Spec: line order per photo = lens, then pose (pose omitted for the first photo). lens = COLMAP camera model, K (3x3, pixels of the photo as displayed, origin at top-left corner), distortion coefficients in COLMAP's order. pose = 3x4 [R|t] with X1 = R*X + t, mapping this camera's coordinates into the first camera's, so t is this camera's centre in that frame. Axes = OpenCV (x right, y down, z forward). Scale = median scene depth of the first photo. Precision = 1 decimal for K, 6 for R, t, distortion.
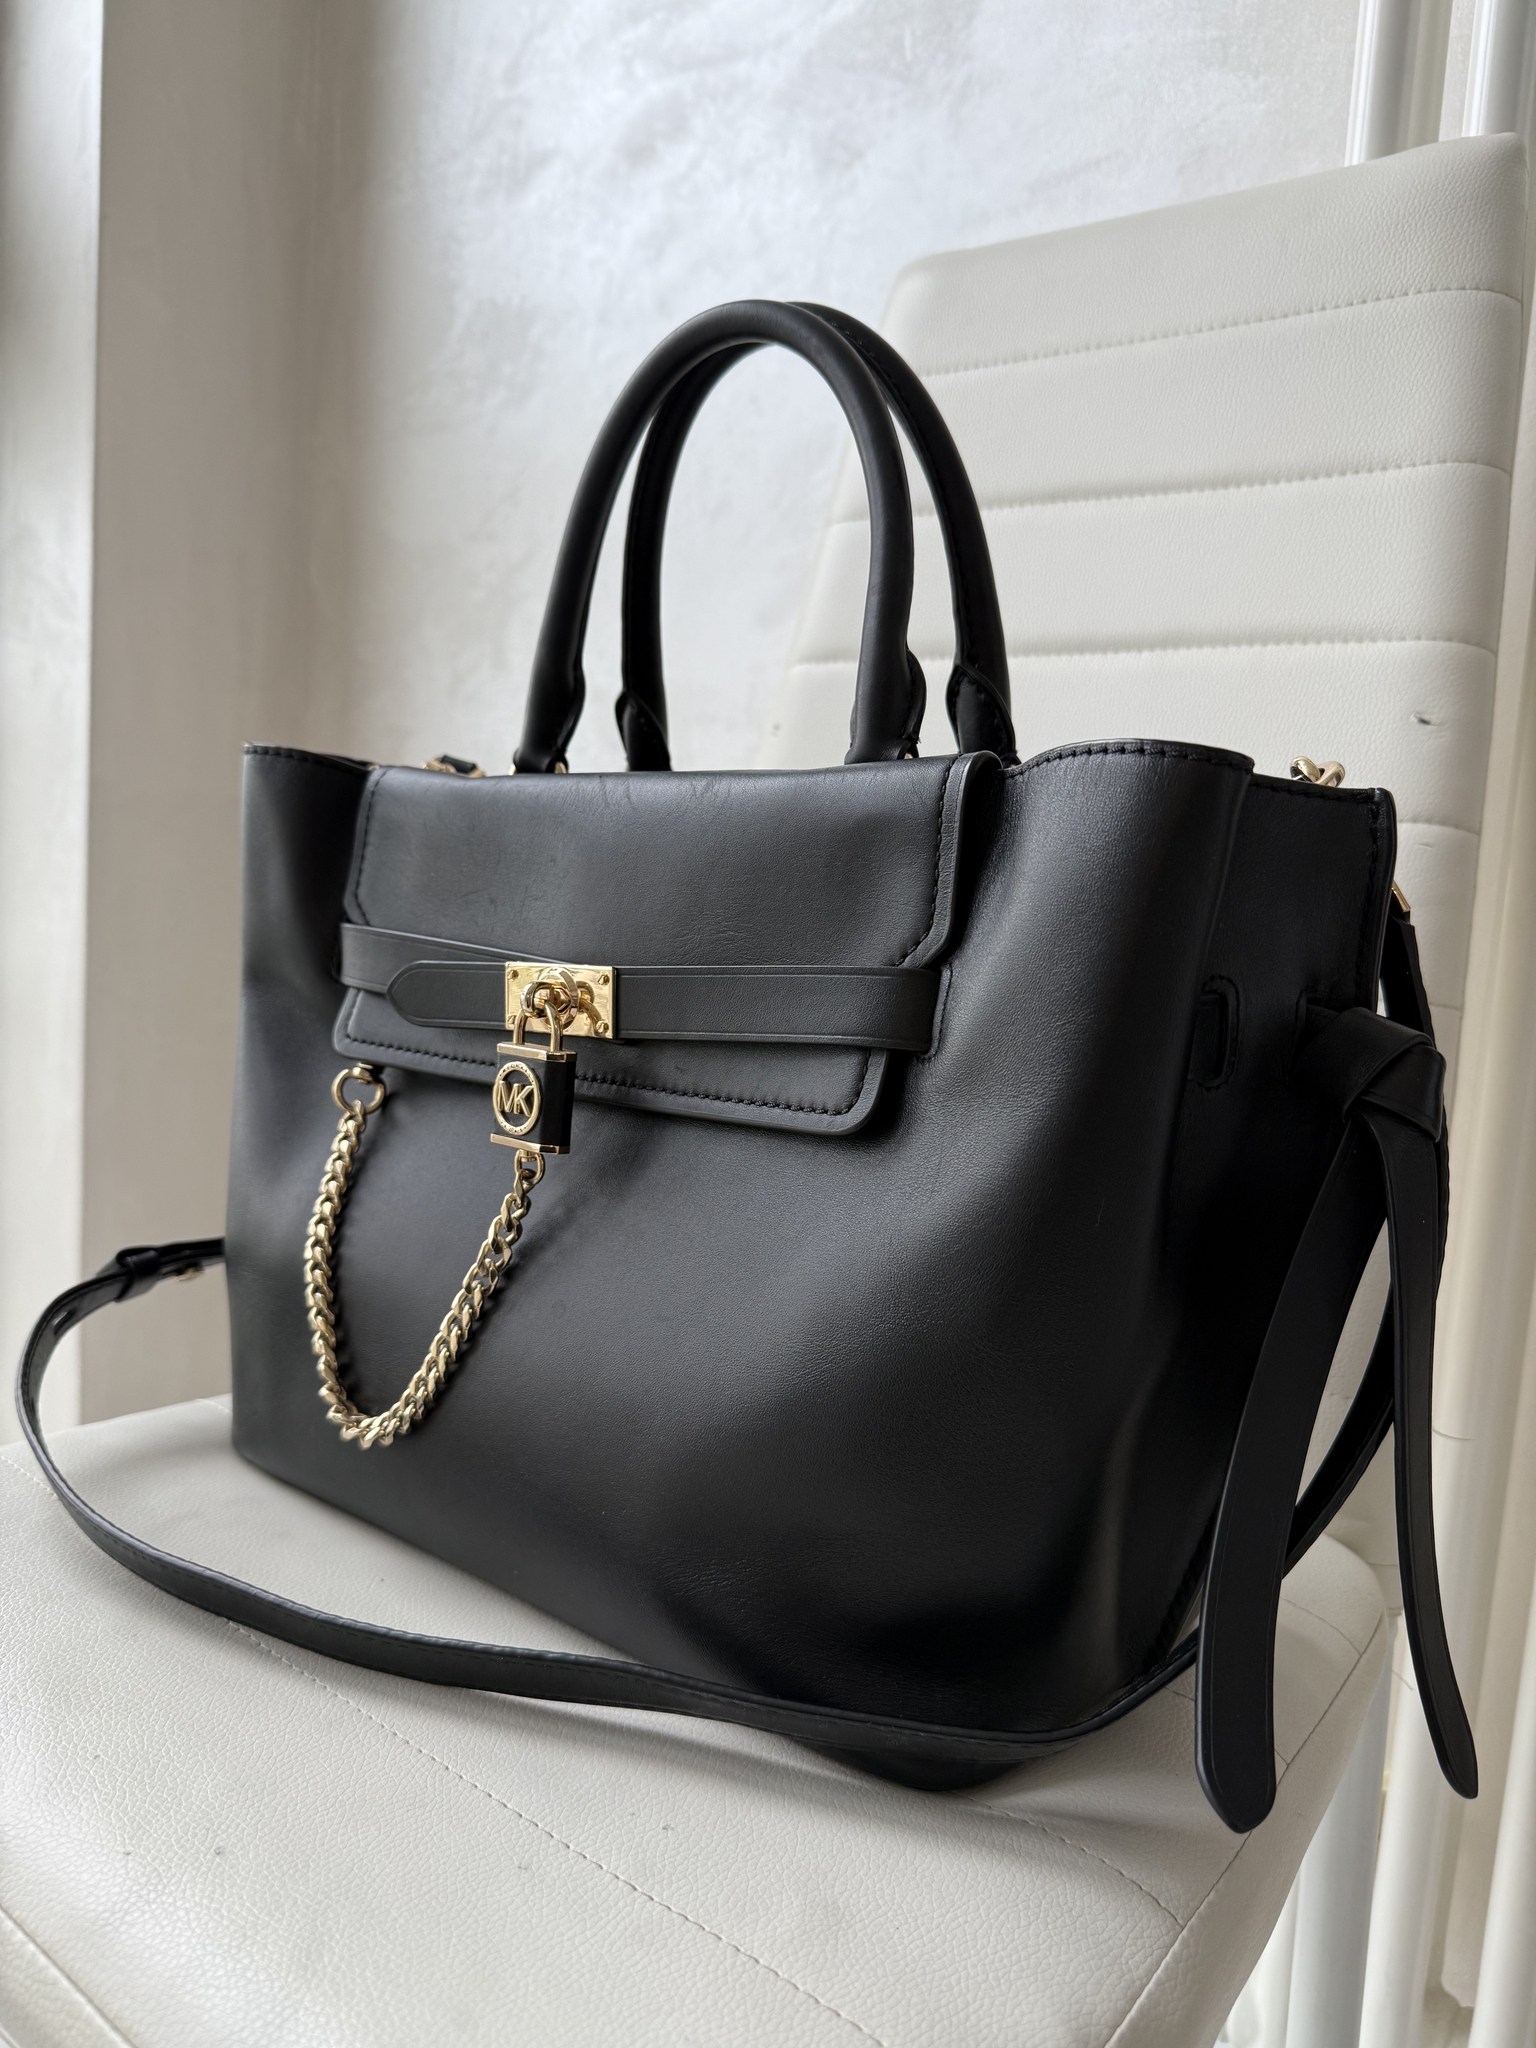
lens RADIAL K [[1360.5, 0, 768.0], [0, 1360.5, 1024.0], [0, 0, 1]] dist [-0.006653, -0.001306]
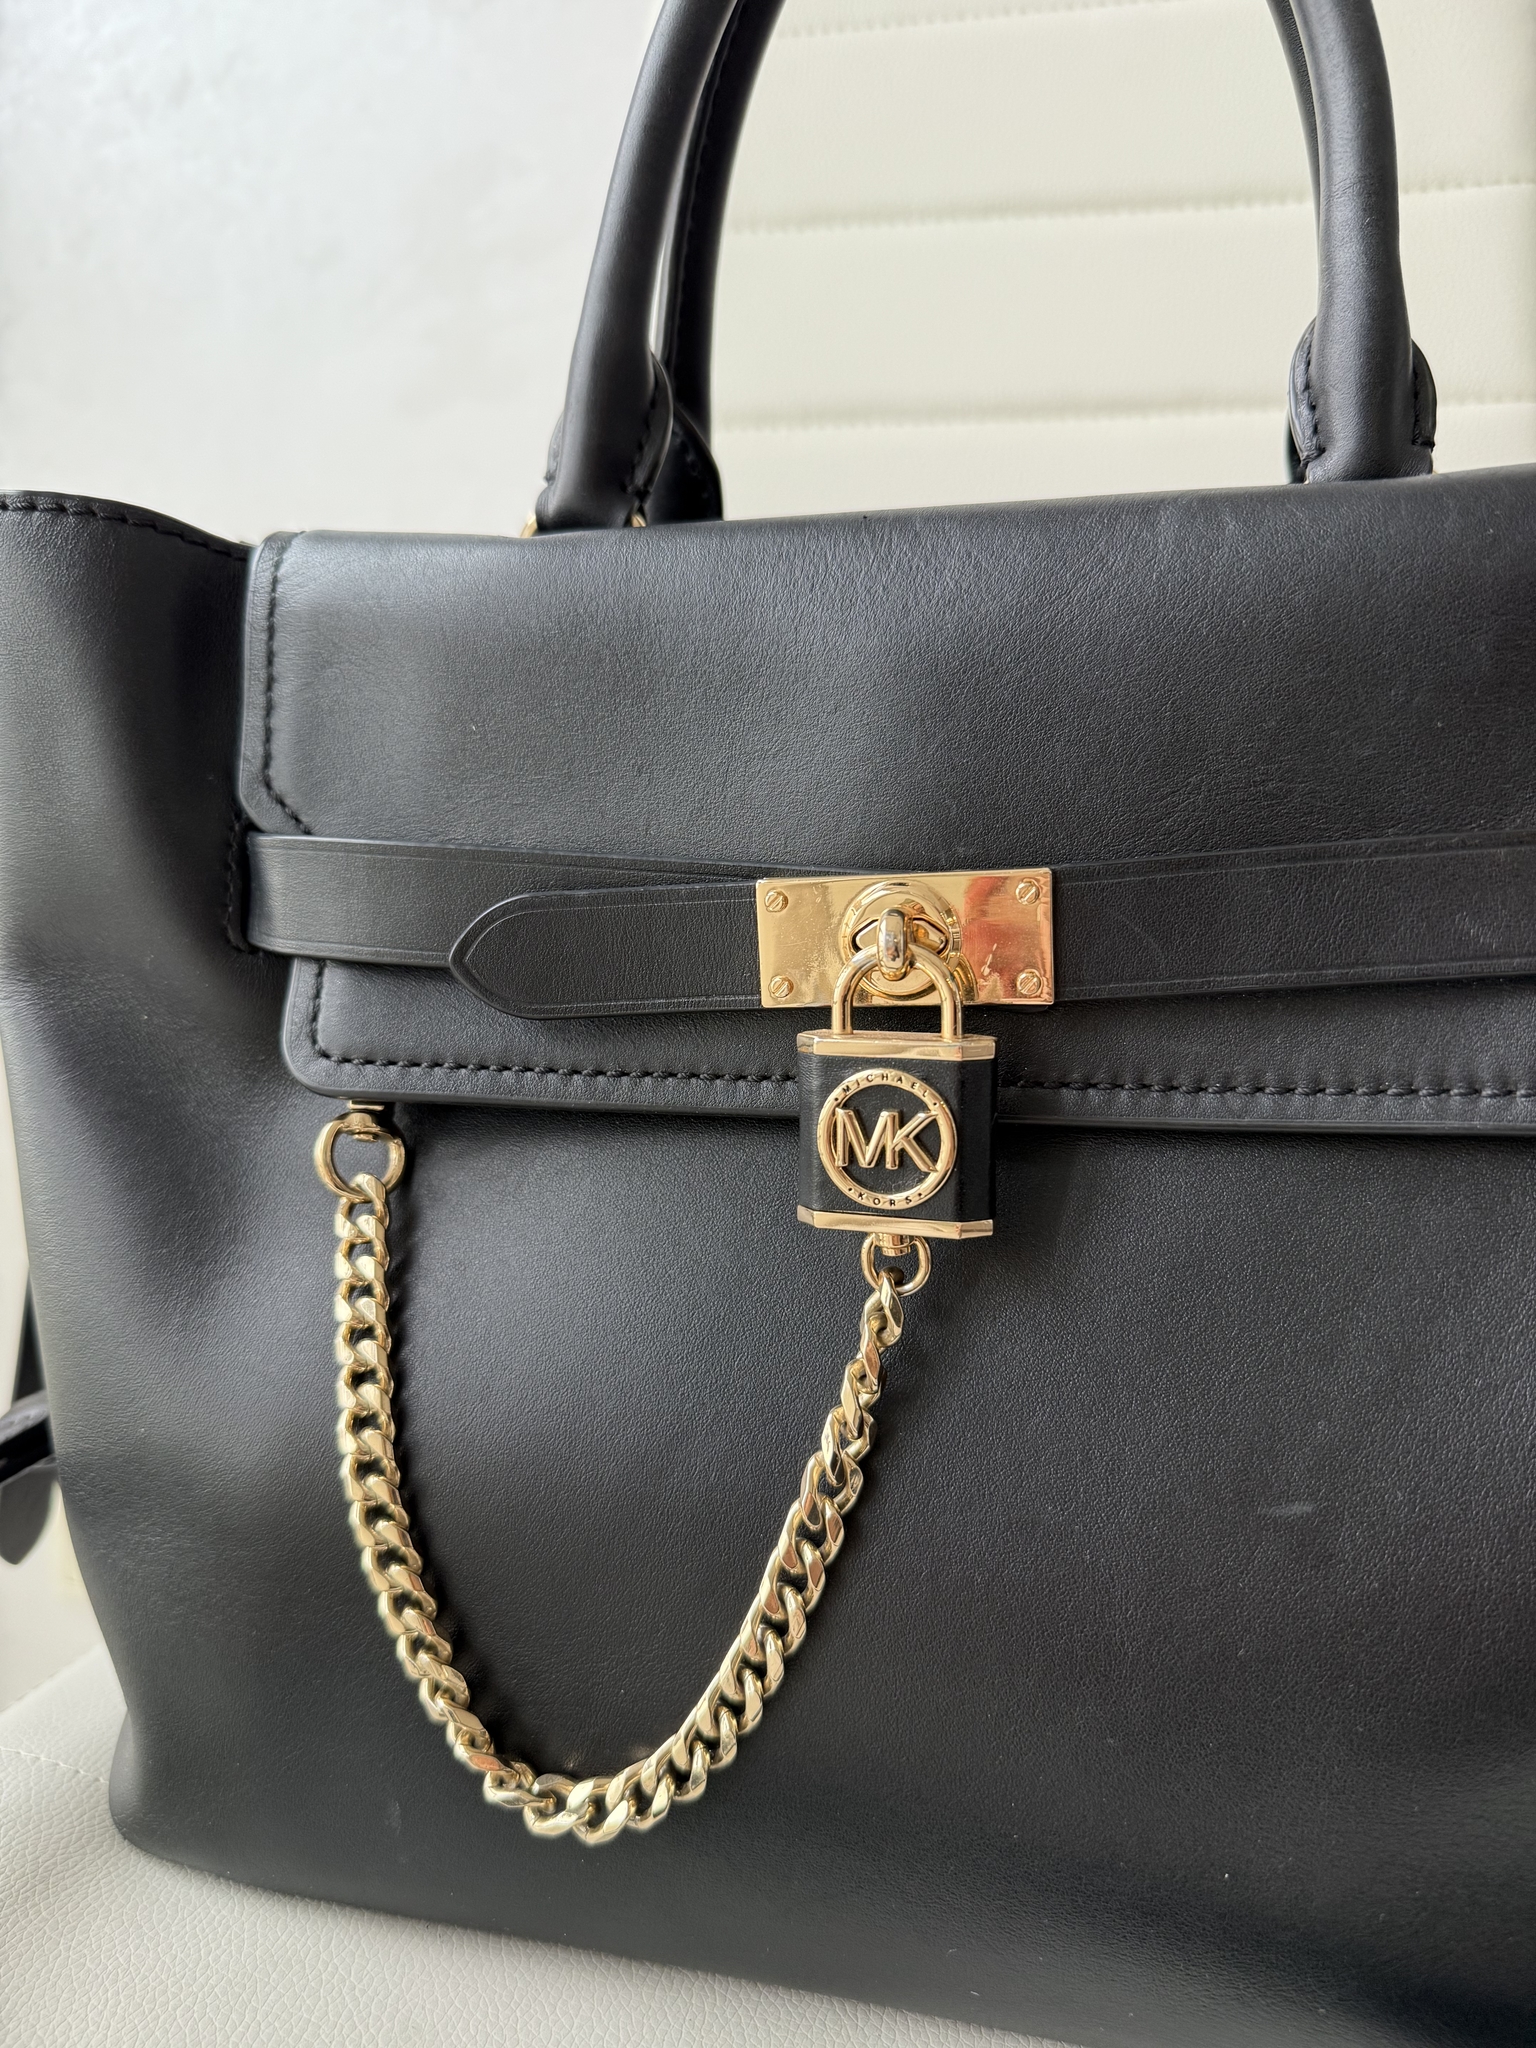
lens RADIAL K [[1360.5, 0, 768.0], [0, 1360.5, 1024.0], [0, 0, 1]] dist [-0.006653, -0.001306]
pose [[0.913625, -0.130502, 0.385043, -0.351158], [0.099322, 0.990030, 0.099878, -0.037093], [-0.394238, -0.053008, 0.917478, 0.460199]]
